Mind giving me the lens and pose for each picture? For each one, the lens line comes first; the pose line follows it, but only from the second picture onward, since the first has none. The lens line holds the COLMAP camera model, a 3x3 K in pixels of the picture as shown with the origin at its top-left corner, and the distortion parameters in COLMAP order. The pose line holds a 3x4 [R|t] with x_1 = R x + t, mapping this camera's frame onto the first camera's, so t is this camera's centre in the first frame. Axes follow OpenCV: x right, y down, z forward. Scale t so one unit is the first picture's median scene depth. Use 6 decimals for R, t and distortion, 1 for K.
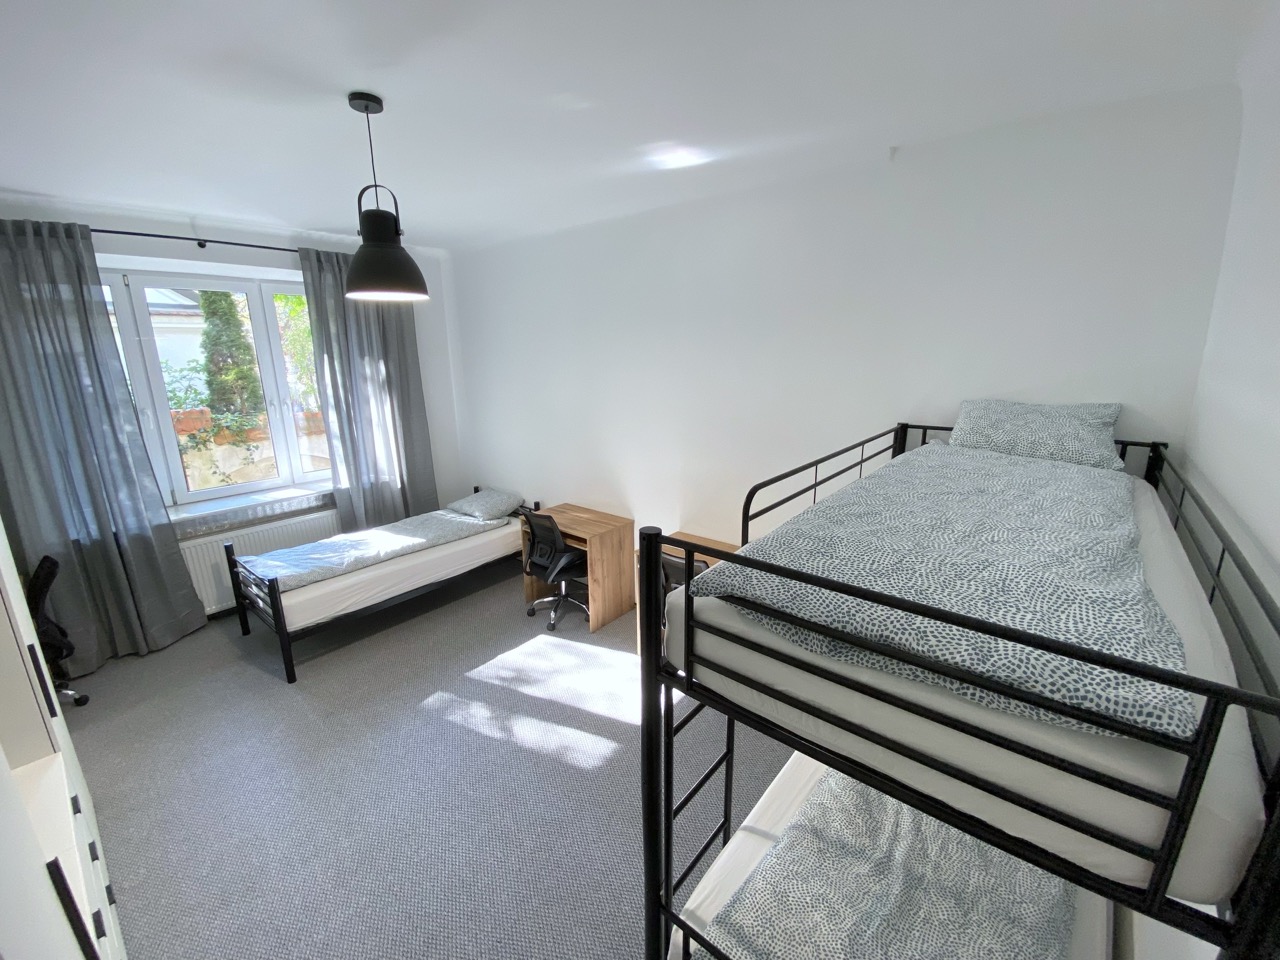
lens RADIAL K [[518.1, 0, 642.4], [0, 518.1, 475.8], [0, 0, 1]] dist [0.007327, -0.007945]
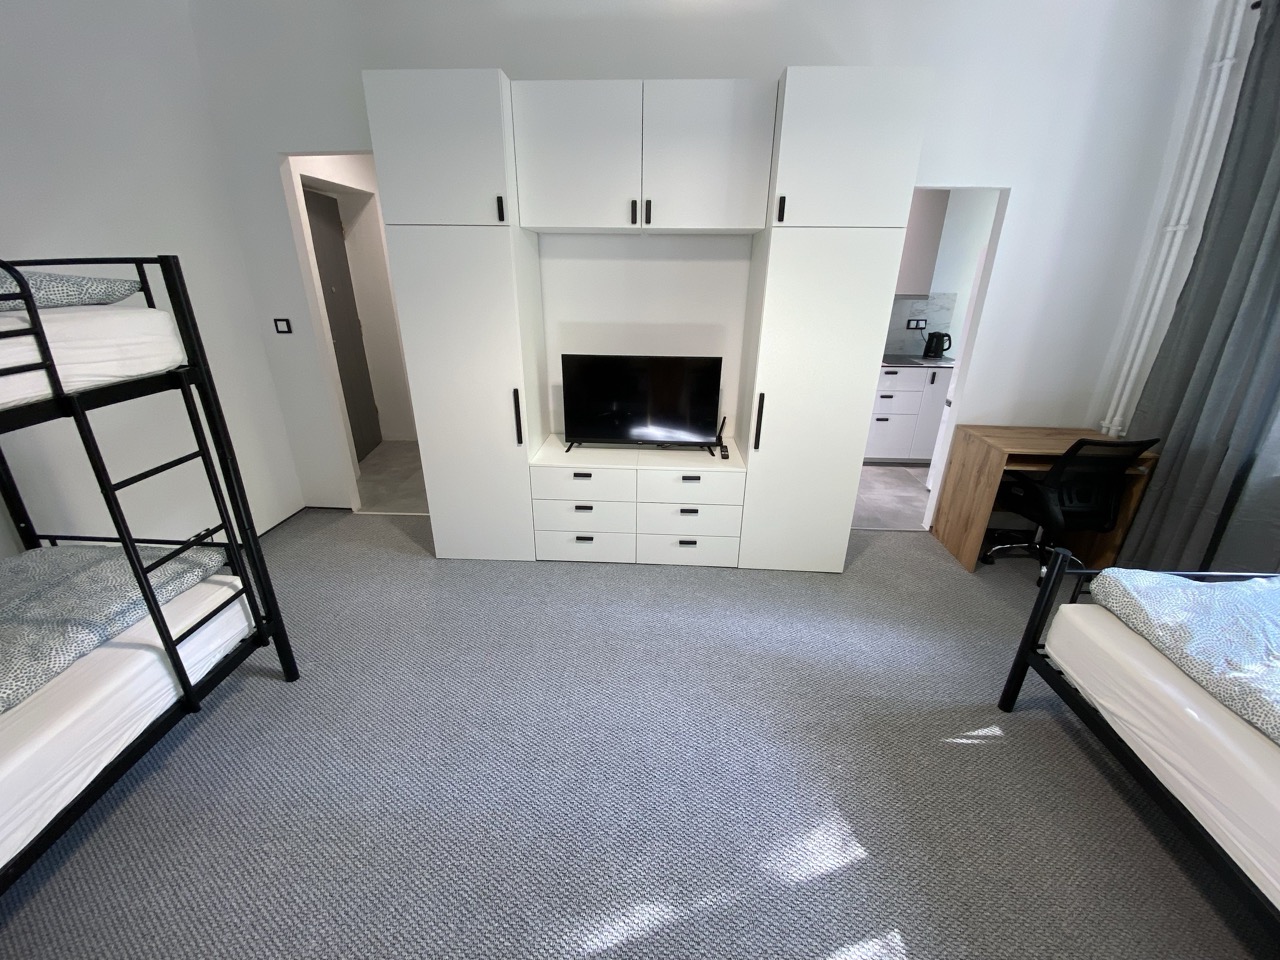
lens RADIAL K [[518.1, 0, 636.4], [0, 518.1, 478.4], [0, 0, 1]] dist [0.007327, -0.007945]
pose [[-0.807347, 0.223827, -0.545978, -0.028748], [-0.134006, 0.831543, 0.539053, -0.093621], [0.574659, 0.508367, -0.641350, 0.836286]]
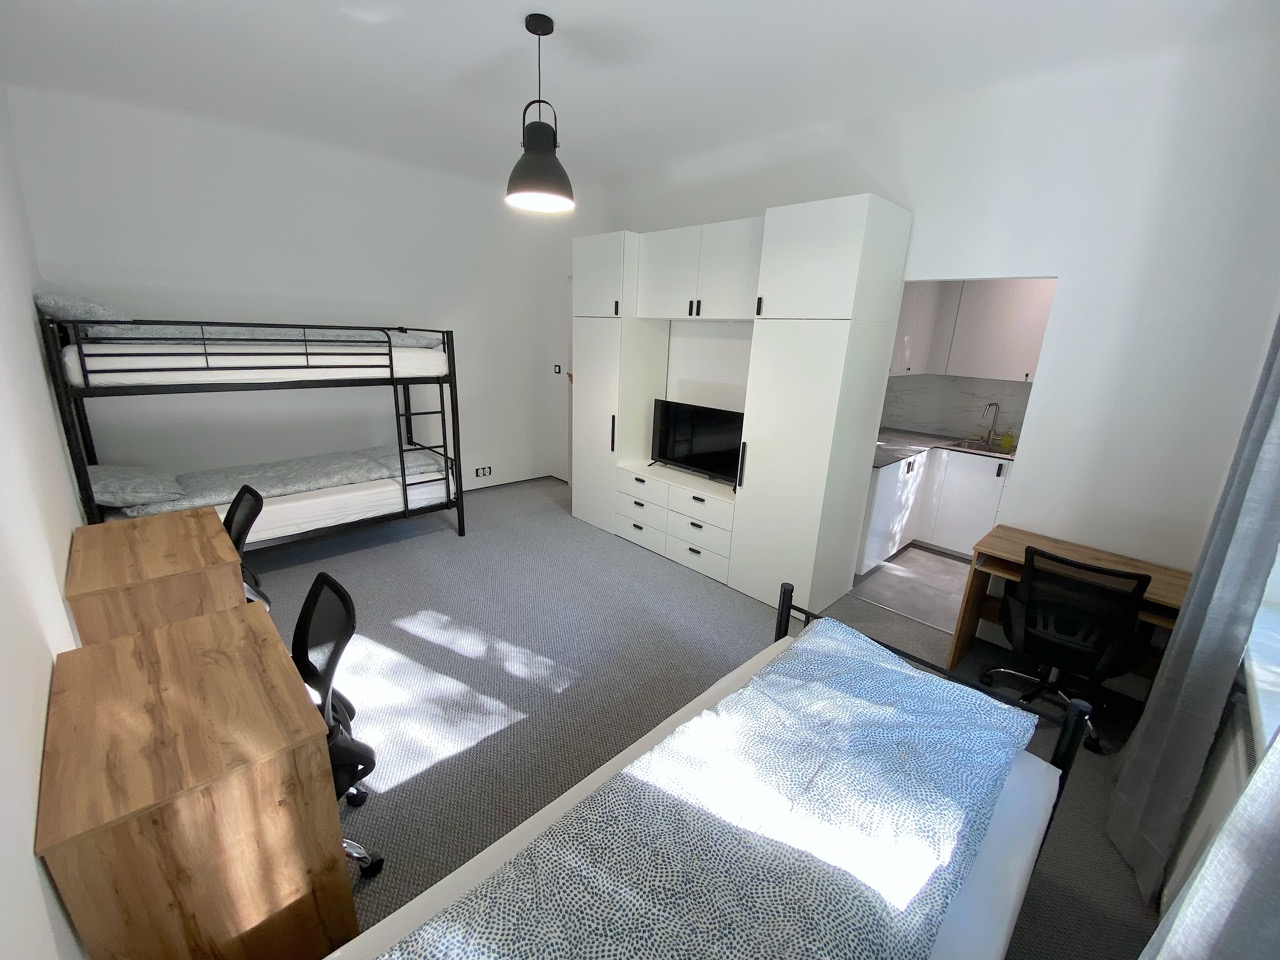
lens RADIAL K [[518.1, 0, 642.5], [0, 518.1, 480.7], [0, 0, 1]] dist [0.007327, -0.007945]
pose [[-0.994055, -0.060146, 0.090764, -0.456652], [-0.008577, 0.874250, 0.485401, -0.201241], [-0.108545, 0.481737, -0.869568, 1.226518]]
